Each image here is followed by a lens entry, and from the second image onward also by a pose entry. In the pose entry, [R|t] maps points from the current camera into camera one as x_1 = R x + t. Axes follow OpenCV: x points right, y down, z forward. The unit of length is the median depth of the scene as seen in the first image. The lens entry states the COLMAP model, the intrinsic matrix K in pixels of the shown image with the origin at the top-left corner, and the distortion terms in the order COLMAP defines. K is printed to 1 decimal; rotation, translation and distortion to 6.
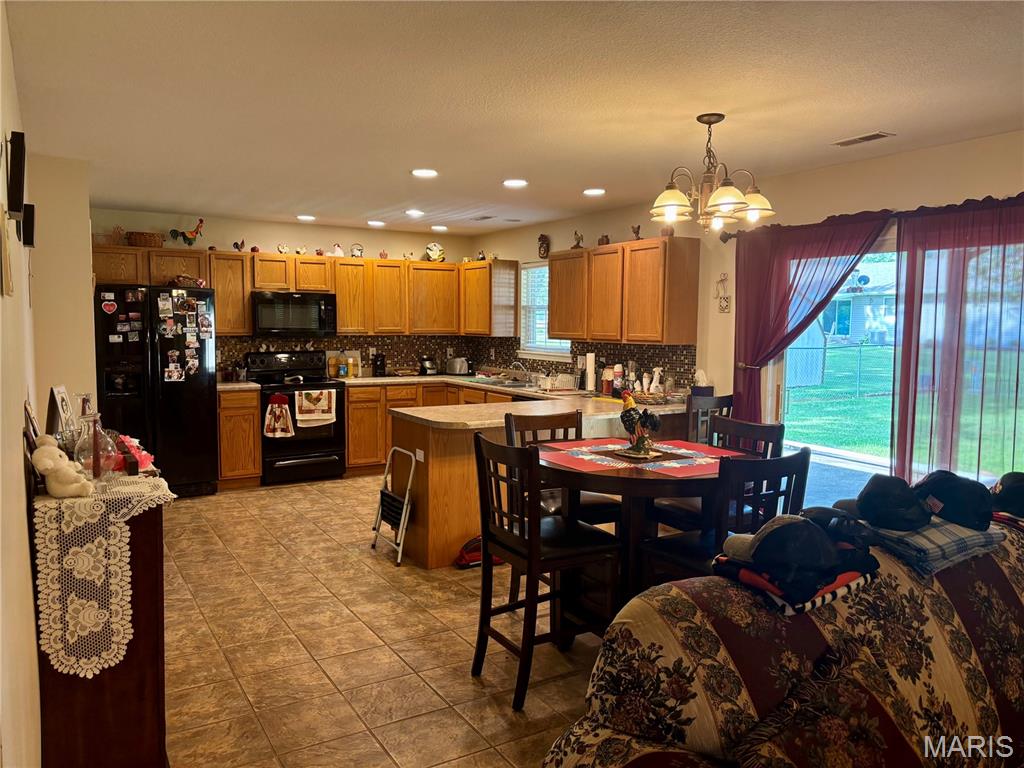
lens RADIAL K [[775.4, 0, 512.0], [0, 775.4, 384.0], [0, 0, 1]] dist [0.059973, -0.067839]
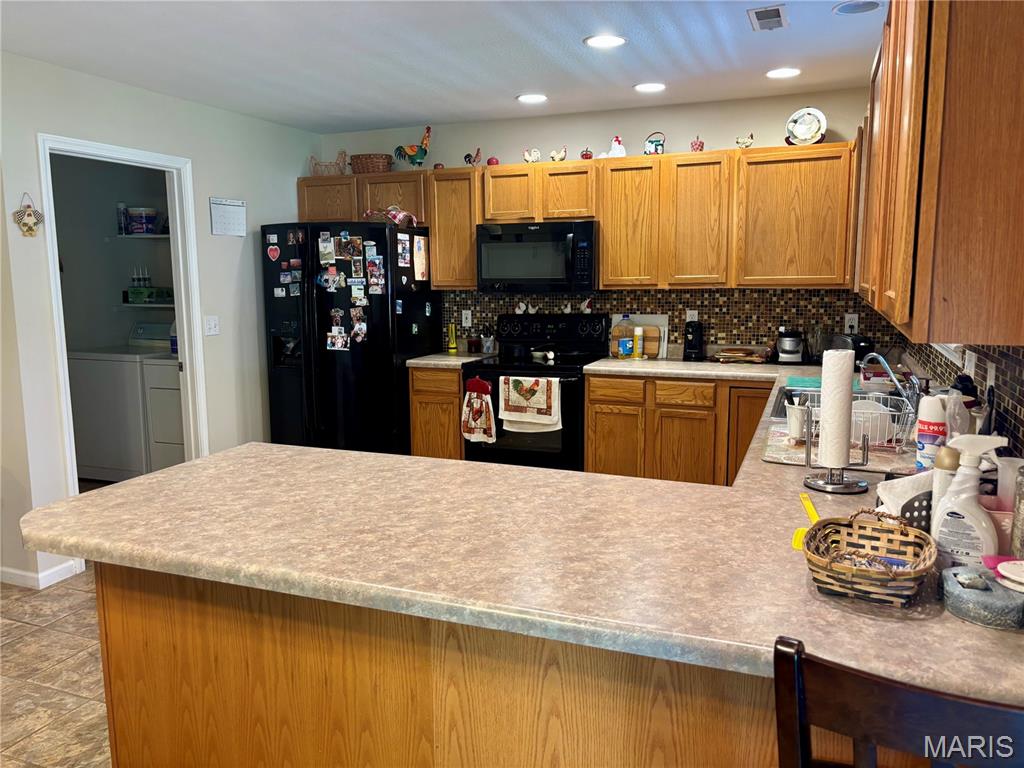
lens RADIAL K [[775.4, 0, 512.0], [0, 775.4, 384.0], [0, 0, 1]] dist [0.059973, -0.067839]
pose [[0.613842, 0.101741, -0.782846, 0.236017], [-0.052146, 0.994720, 0.088388, -0.041683], [0.787705, -0.013434, 0.615906, 0.609171]]
